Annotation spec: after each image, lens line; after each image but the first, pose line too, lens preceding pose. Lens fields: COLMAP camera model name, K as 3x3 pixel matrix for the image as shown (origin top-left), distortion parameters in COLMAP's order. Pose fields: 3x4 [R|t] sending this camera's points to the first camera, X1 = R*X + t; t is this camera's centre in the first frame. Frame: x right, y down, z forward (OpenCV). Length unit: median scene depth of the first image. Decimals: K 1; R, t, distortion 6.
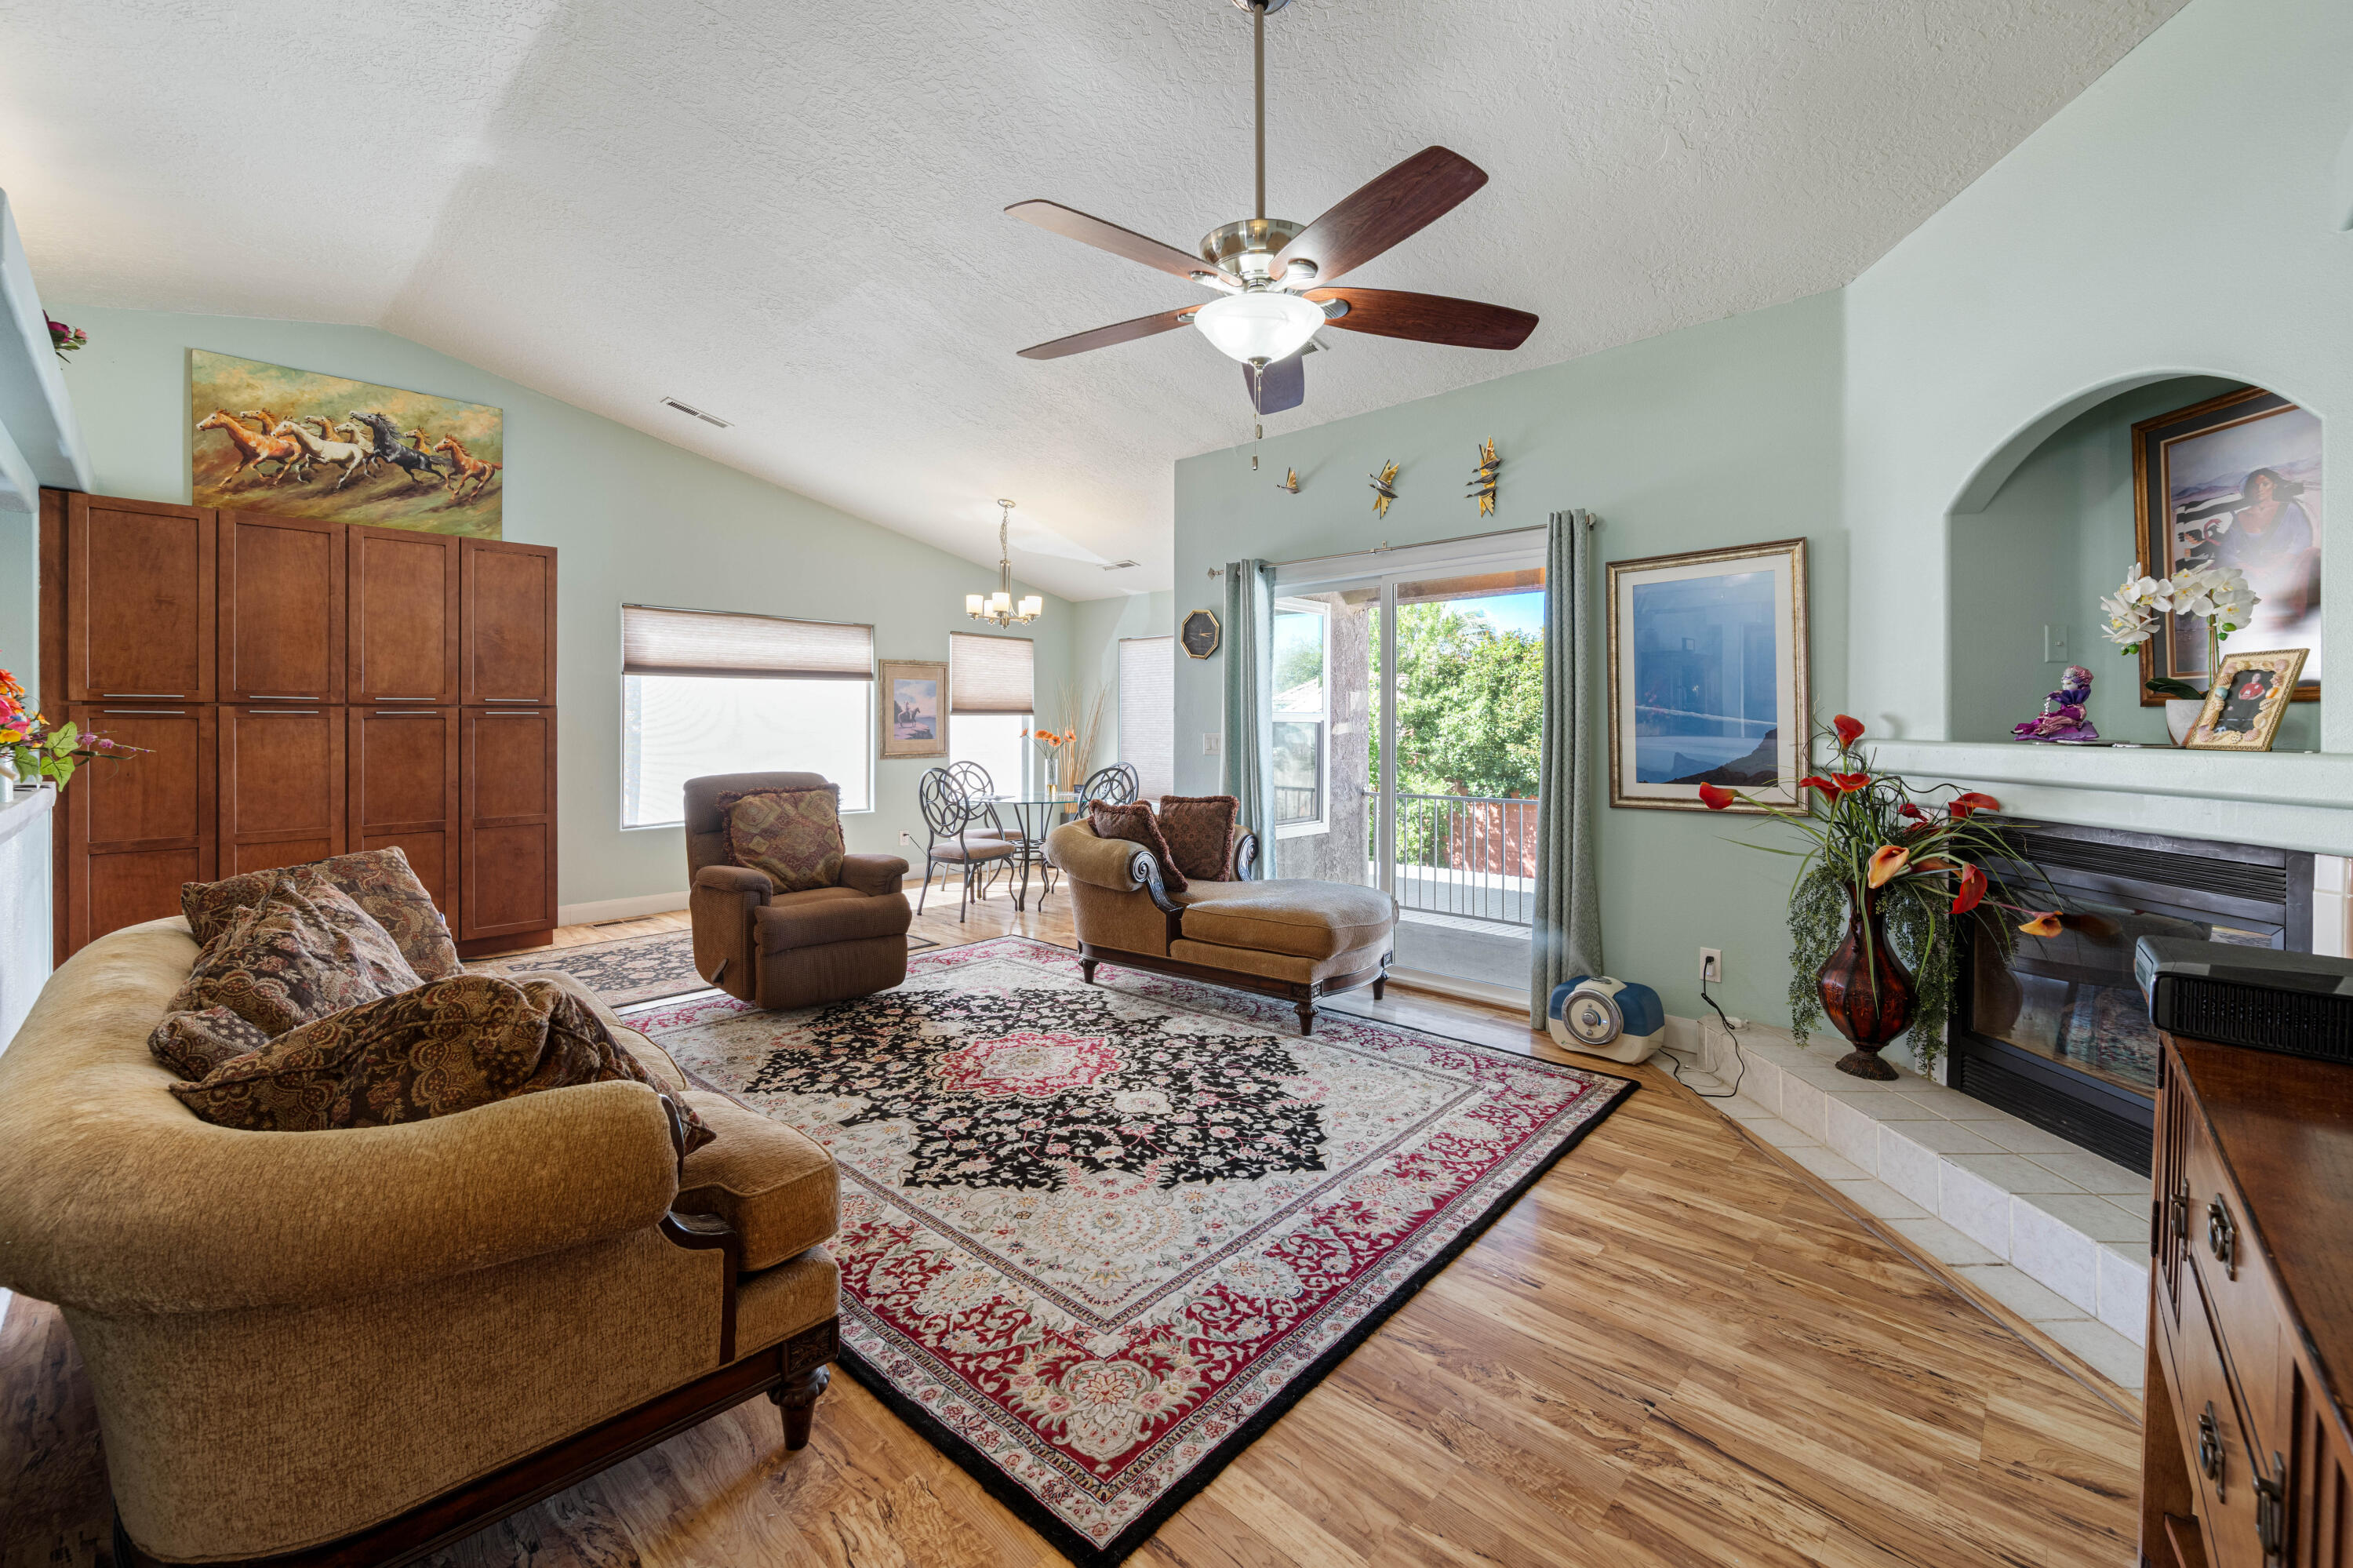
lens RADIAL K [[928.5, 0, 1173.4], [0, 928.5, 726.4], [0, 0, 1]] dist [-0.000160, -0.000144]
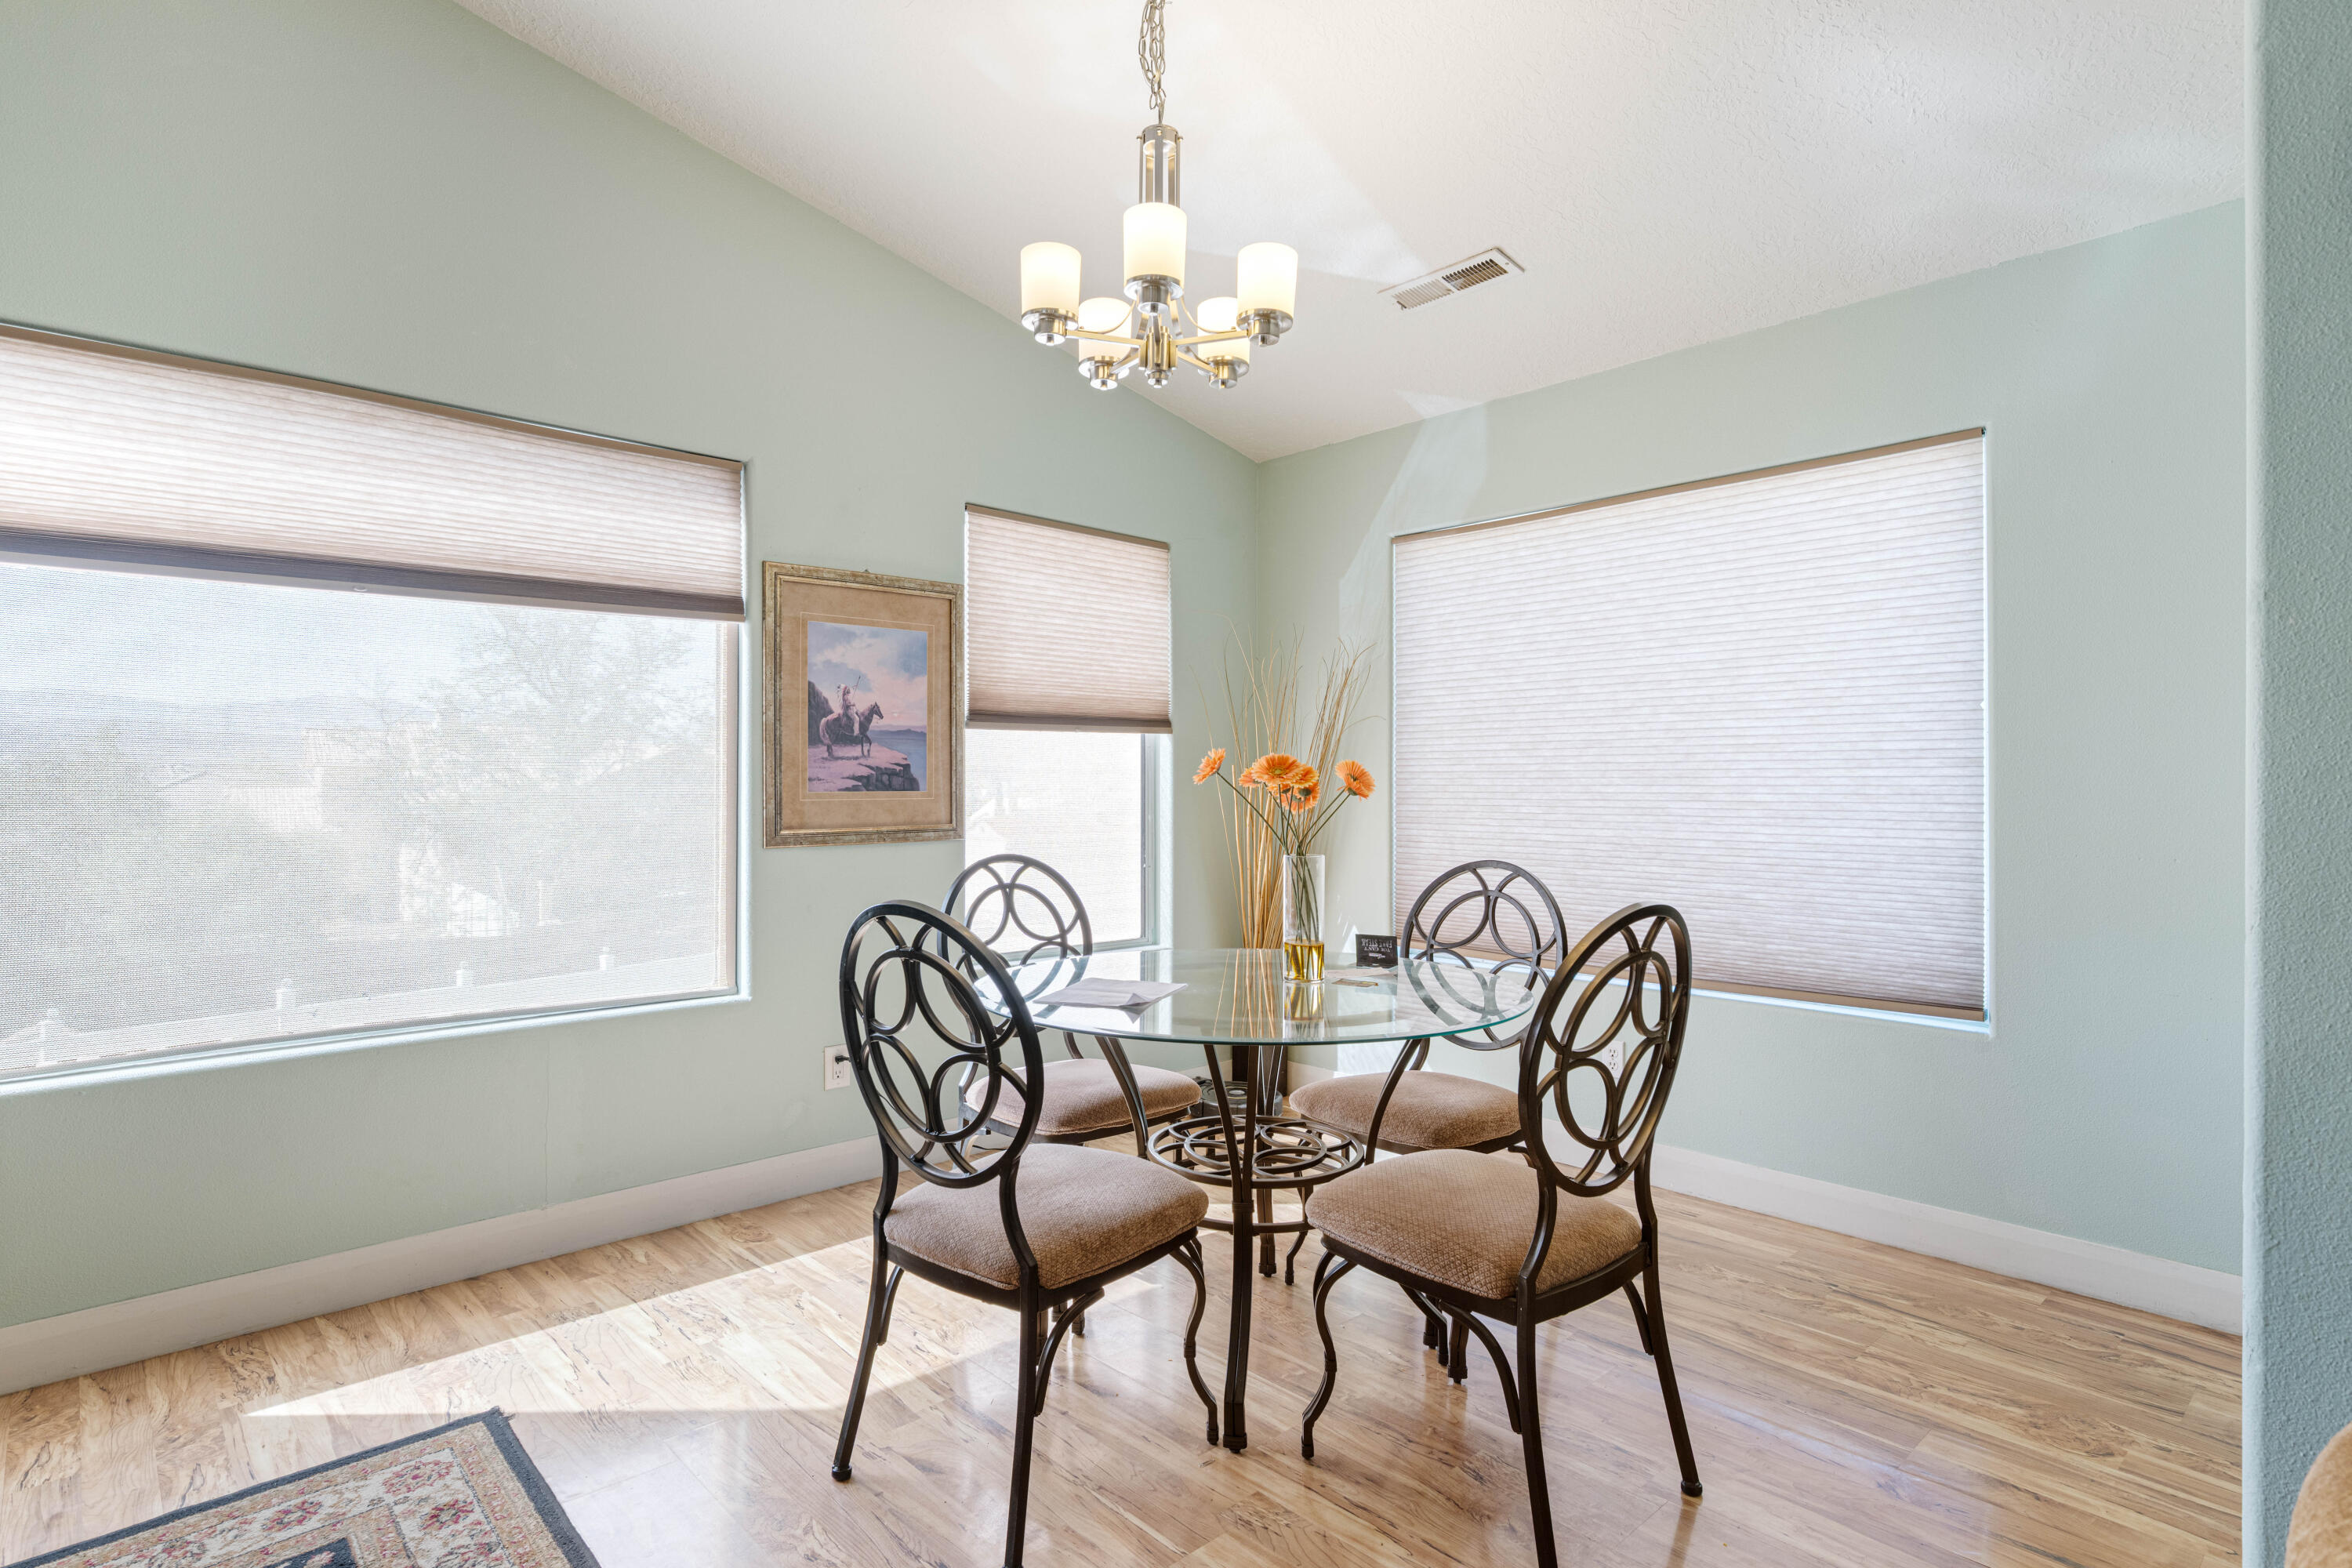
lens RADIAL K [[1192.5, 0, 1171.9], [0, 1192.5, 771.8], [0, 0, 1]] dist [0.000860, 0.000450]
pose [[0.997480, -0.006404, -0.070658, -0.308552], [0.005934, 0.999959, -0.006858, 0.024503], [0.070699, 0.006421, 0.997477, 1.313897]]
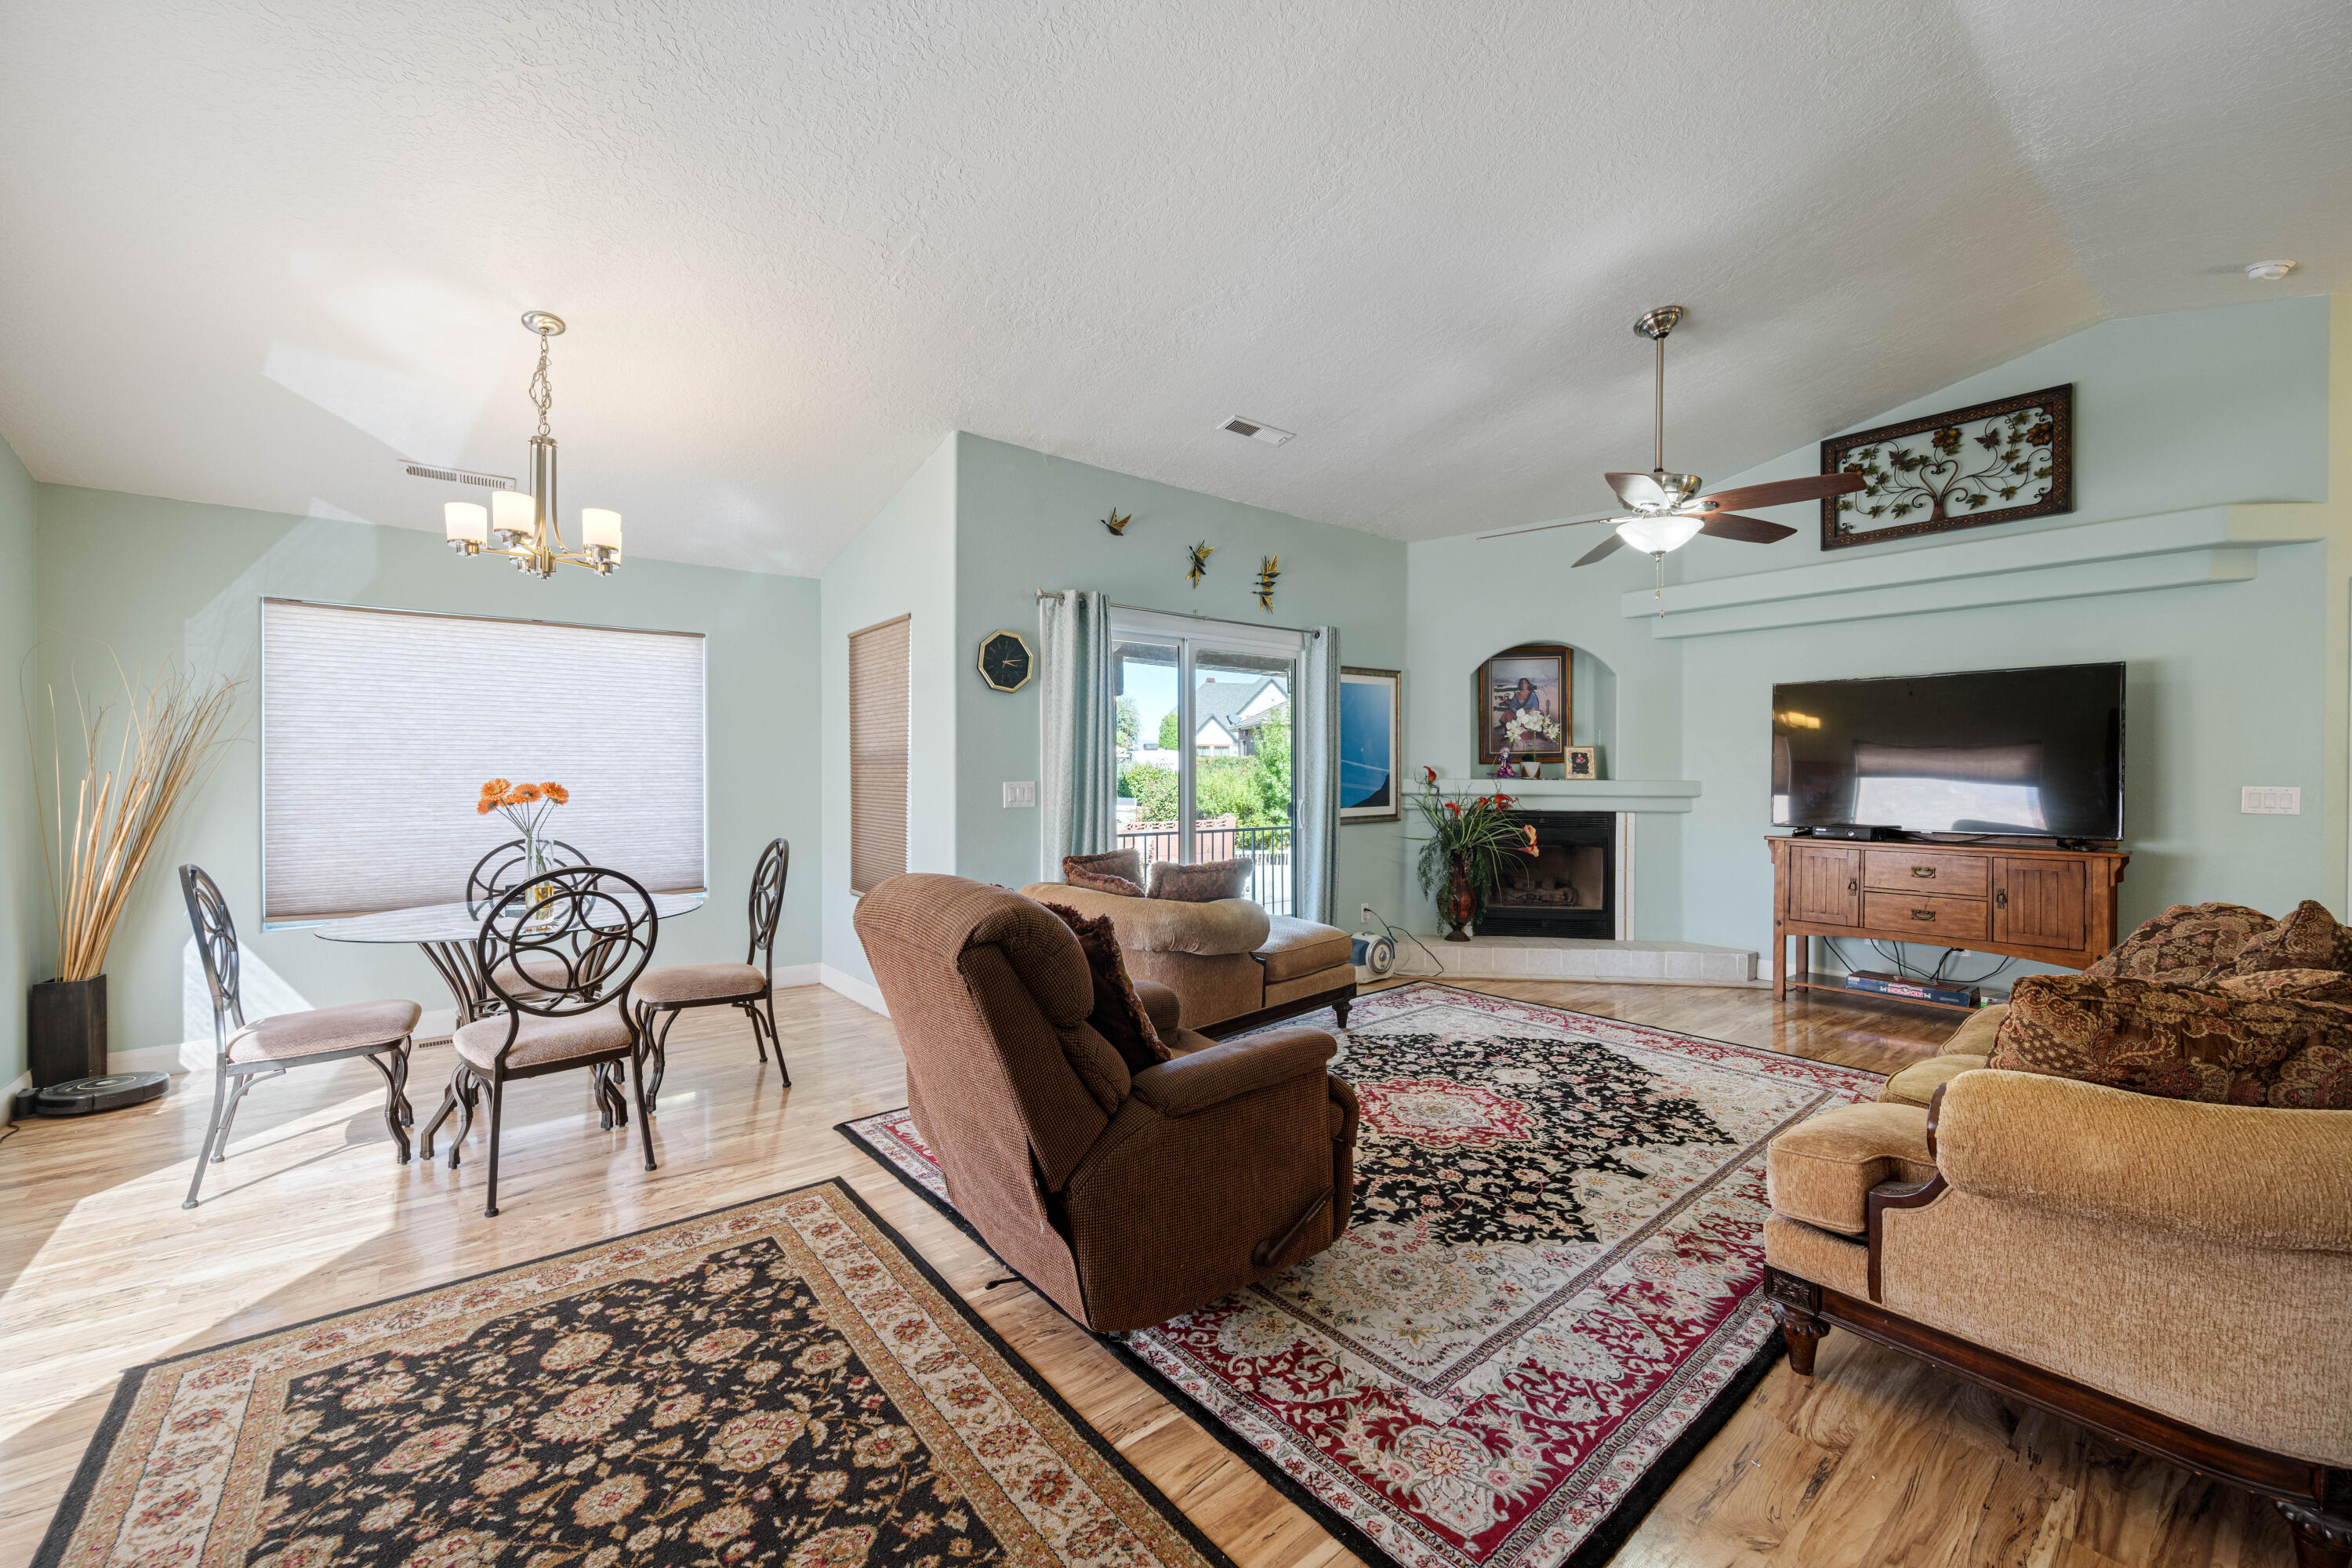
lens RADIAL K [[928.1, 0, 1169.4], [0, 928.1, 772.2], [0, 0, 1]] dist [-0.000160, -0.000144]
pose [[0.147853, -0.005815, 0.988992, -1.263852], [-0.000938, 0.999981, 0.006020, -0.009792], [-0.989009, -0.001818, 0.147845, 1.212633]]
